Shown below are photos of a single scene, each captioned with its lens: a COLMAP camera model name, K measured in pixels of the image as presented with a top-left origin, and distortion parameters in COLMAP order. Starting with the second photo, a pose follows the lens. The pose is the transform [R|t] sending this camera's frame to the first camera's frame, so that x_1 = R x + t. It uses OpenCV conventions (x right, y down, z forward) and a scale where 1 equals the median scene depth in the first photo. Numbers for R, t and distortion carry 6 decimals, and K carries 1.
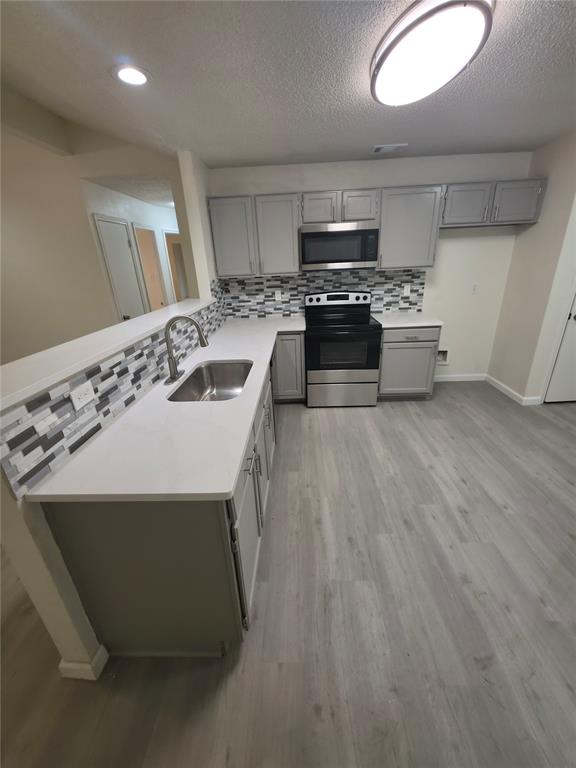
lens RADIAL K [[307.4, 0, 289.1], [0, 307.4, 384.9], [0, 0, 1]] dist [-0.005641, 0.001610]
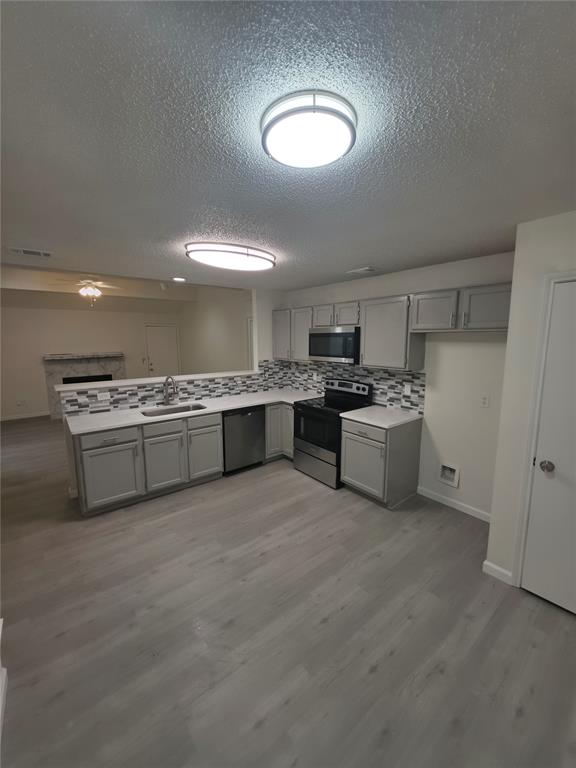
lens RADIAL K [[307.4, 0, 287.4], [0, 307.4, 384.2], [0, 0, 1]] dist [-0.005641, 0.001610]
pose [[0.645036, 0.156333, -0.747989, 1.019042], [-0.313521, 0.946811, -0.072480, -0.161510], [0.696874, 0.281262, 0.659741, 0.117046]]
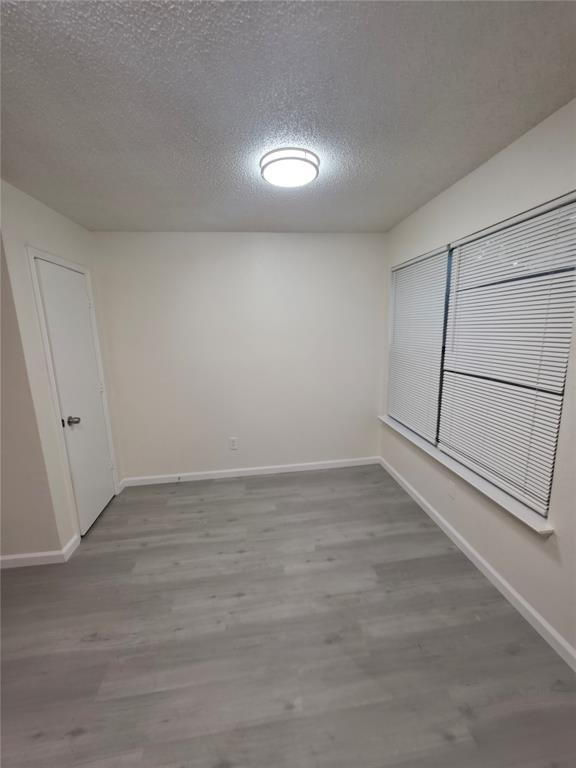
lens RADIAL K [[307.4, 0, 290.8], [0, 307.4, 380.9], [0, 0, 1]] dist [-0.005641, 0.001610]
pose [[-0.157906, -0.117918, 0.980388, 0.104430], [0.403144, 0.898632, 0.173017, -0.215546], [-0.901410, 0.422558, -0.094361, 0.514099]]
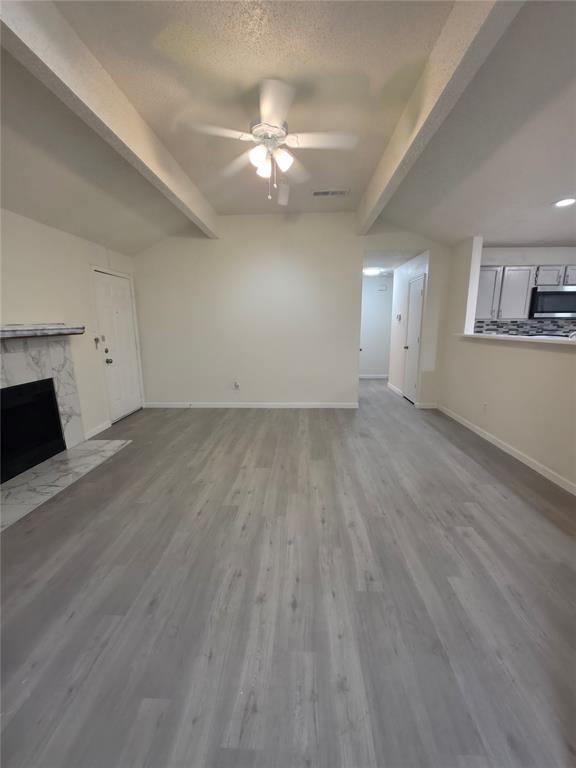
lens RADIAL K [[307.4, 0, 288.5], [0, 307.4, 385.6], [0, 0, 1]] dist [-0.005641, 0.001610]
pose [[0.999081, 0.042282, -0.007014, -1.079282], [-0.042846, 0.981043, -0.188992, 0.243279], [-0.001110, 0.189119, 0.981954, -0.297792]]
